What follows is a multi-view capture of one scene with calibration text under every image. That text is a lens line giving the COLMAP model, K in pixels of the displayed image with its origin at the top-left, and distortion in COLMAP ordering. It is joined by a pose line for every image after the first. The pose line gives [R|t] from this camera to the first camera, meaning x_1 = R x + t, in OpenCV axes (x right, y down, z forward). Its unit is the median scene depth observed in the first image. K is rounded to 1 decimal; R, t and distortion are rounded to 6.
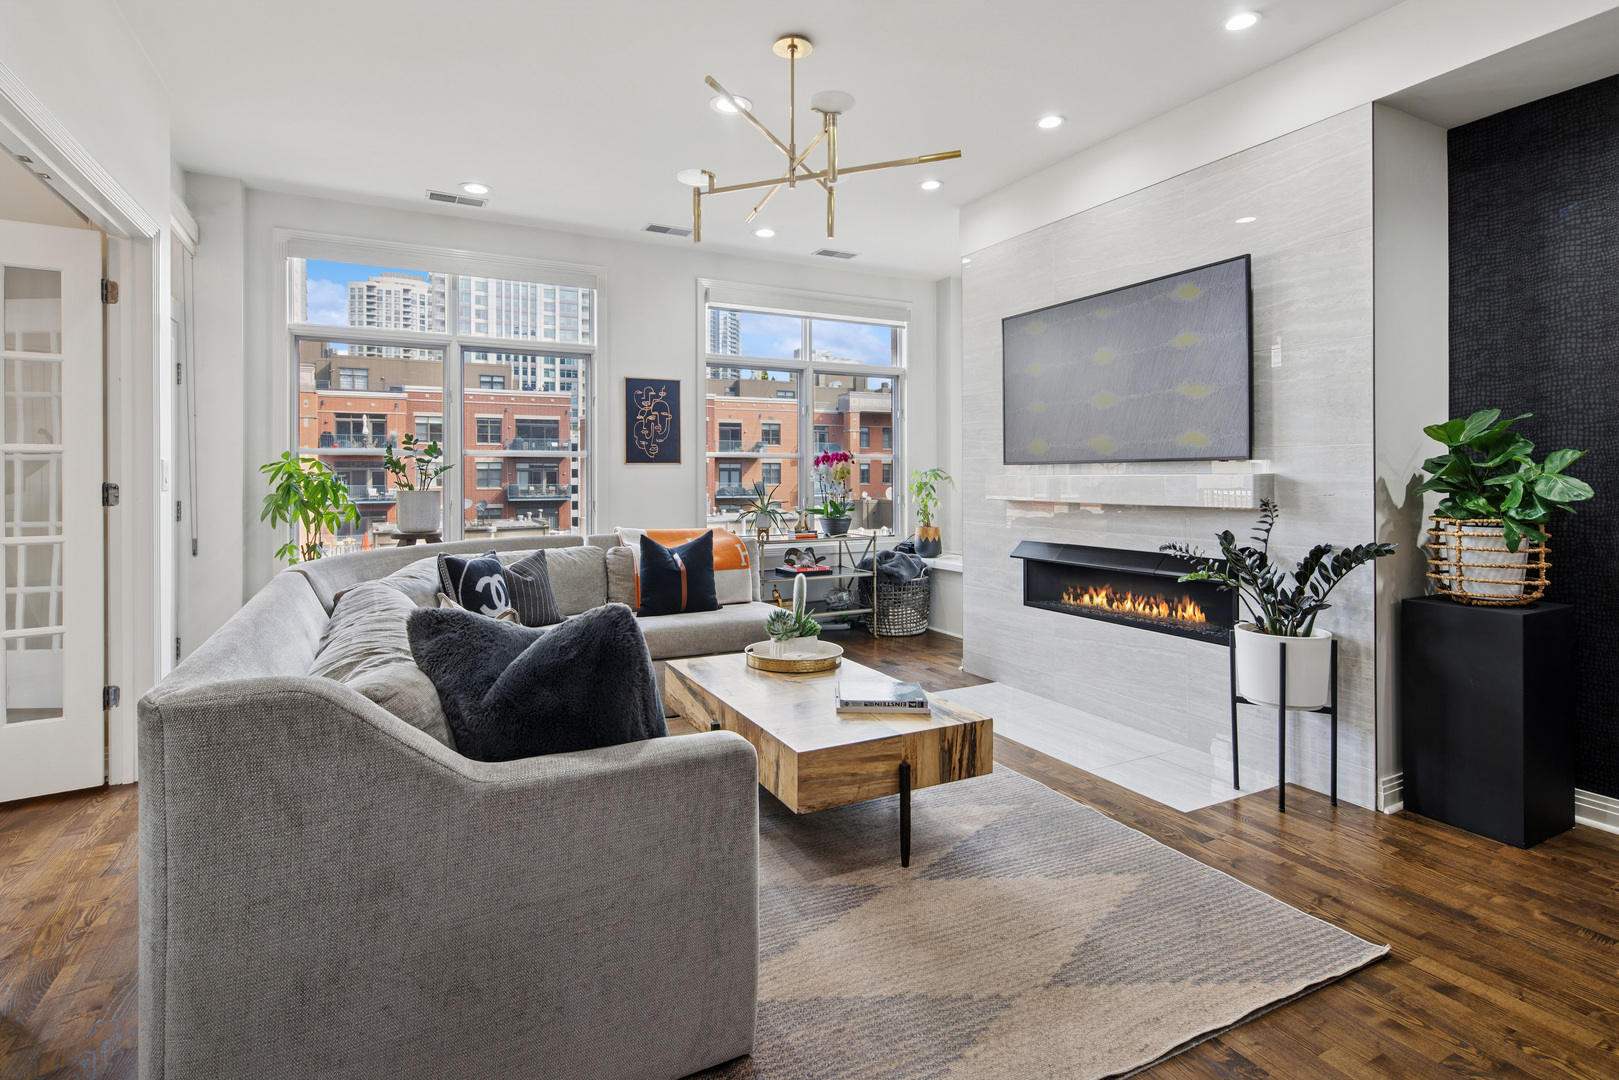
lens RADIAL K [[792.2, 0, 815.2], [0, 792.2, 474.9], [0, 0, 1]] dist [0.003448, -0.001194]
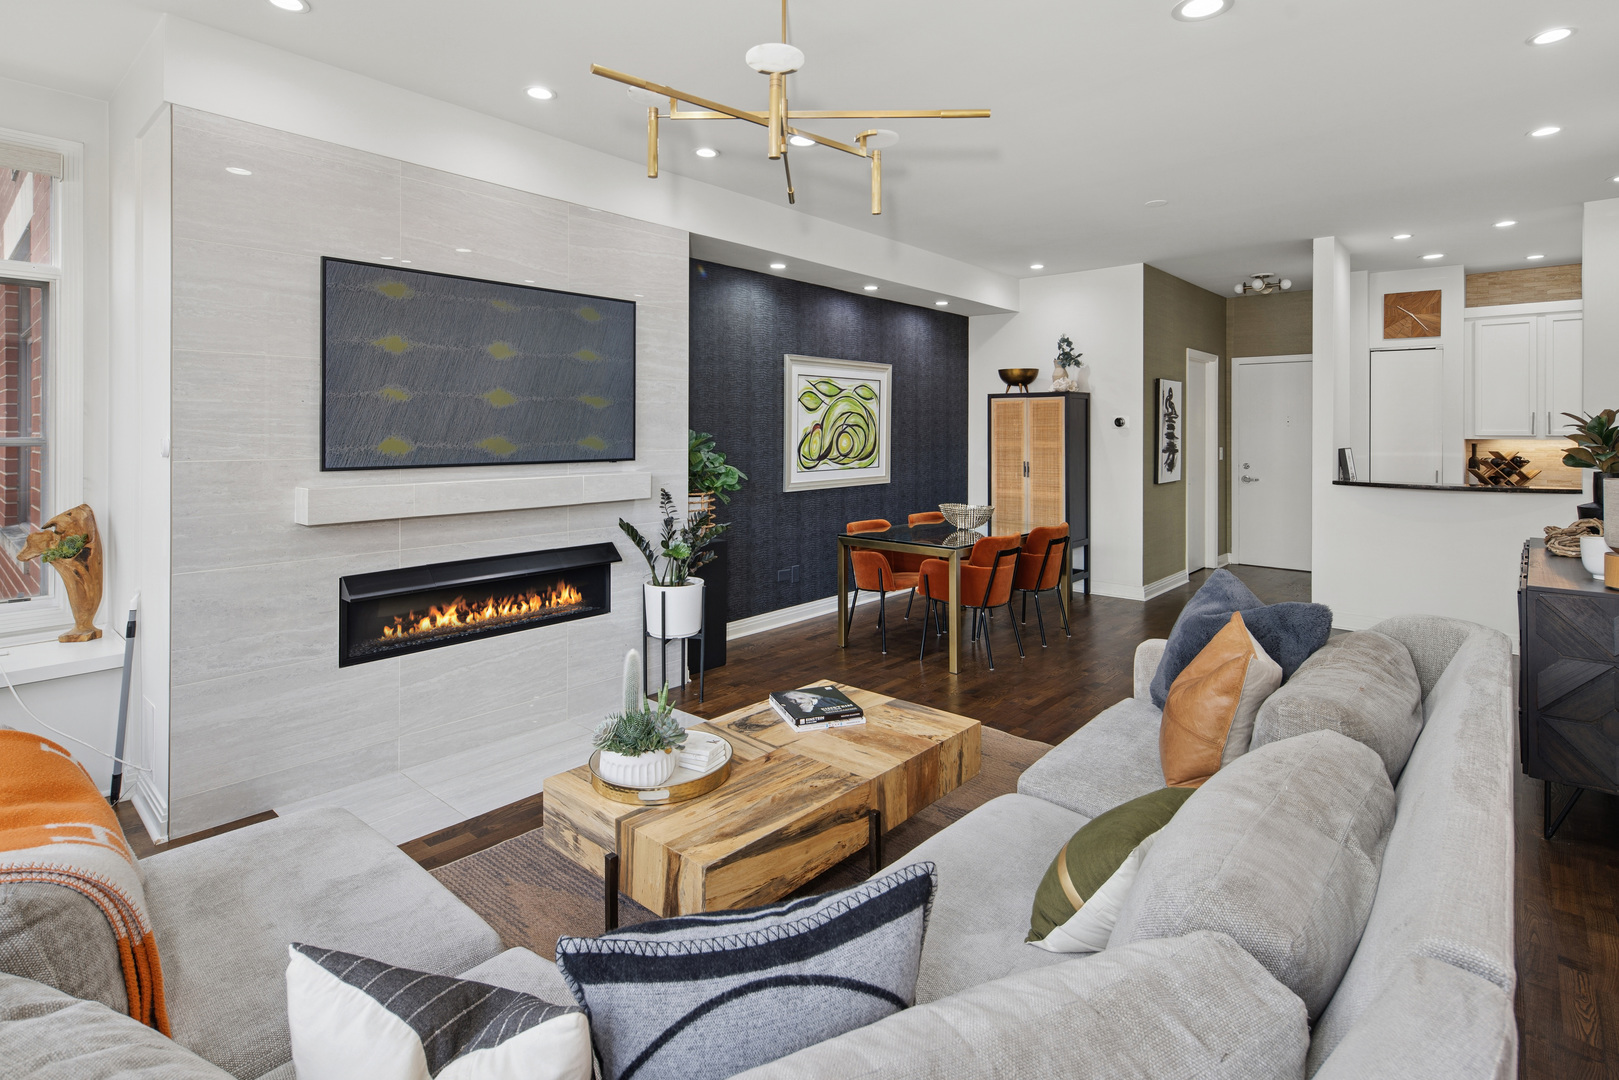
lens RADIAL K [[792.2, 0, 802.9], [0, 792.2, 427.7], [0, 0, 1]] dist [0.003448, -0.001194]
pose [[-0.335458, 0.005568, 0.942039, -0.796732], [-0.002915, 0.999972, -0.006949, -0.066328], [-0.942051, -0.005077, -0.335432, 1.217033]]
